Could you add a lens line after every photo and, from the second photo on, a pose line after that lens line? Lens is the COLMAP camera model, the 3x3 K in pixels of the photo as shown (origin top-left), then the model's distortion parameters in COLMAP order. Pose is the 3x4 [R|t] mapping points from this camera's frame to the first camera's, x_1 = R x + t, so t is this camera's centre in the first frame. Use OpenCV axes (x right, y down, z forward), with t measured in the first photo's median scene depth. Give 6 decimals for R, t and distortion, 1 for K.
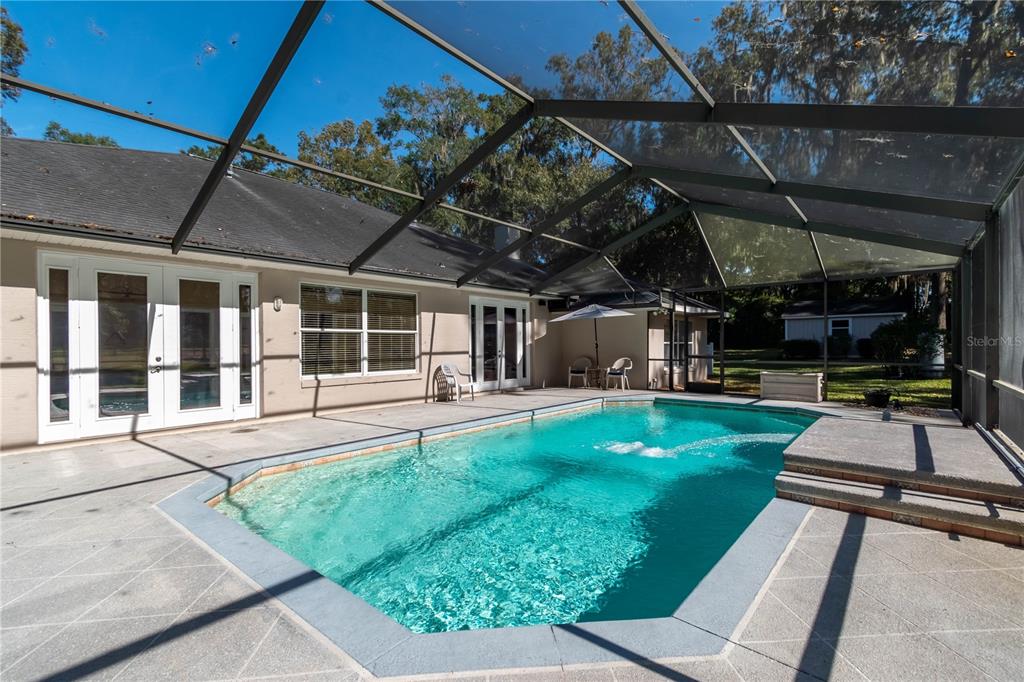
lens RADIAL K [[458.8, 0, 550.3], [0, 458.8, 339.9], [0, 0, 1]] dist [-0.000086, -0.000227]
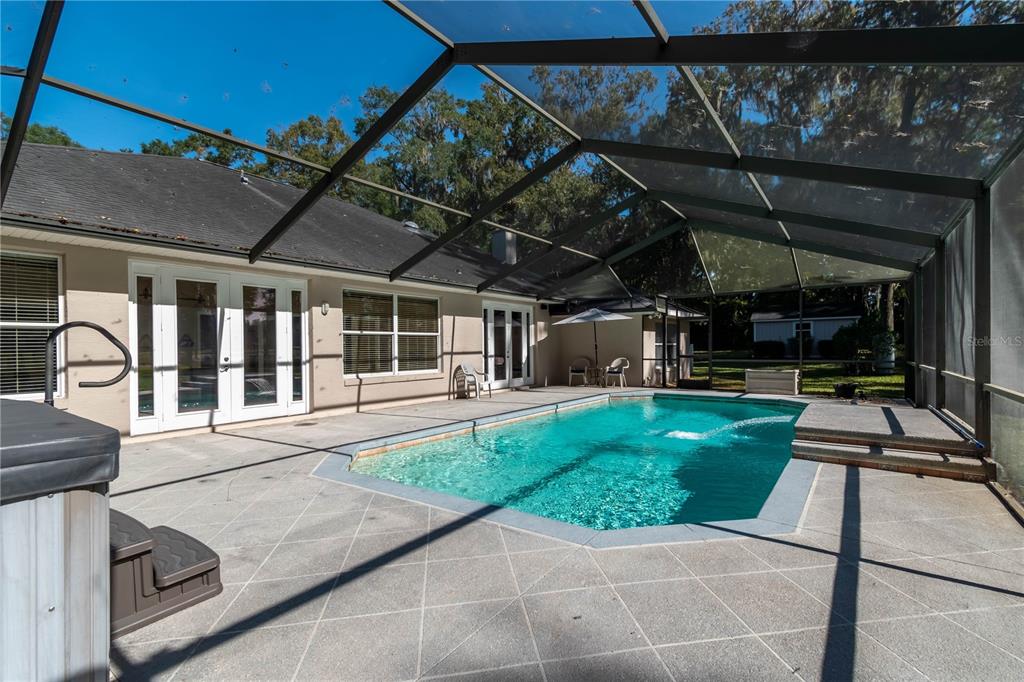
lens RADIAL K [[458.6, 0, 554.2], [0, 458.6, 344.9], [0, 0, 1]] dist [-0.000323, 0.000076]
pose [[0.996818, -0.001735, 0.079691, -0.128355], [0.001221, 0.999978, 0.006499, 0.001941], [-0.079700, -0.006381, 0.996798, -0.115272]]
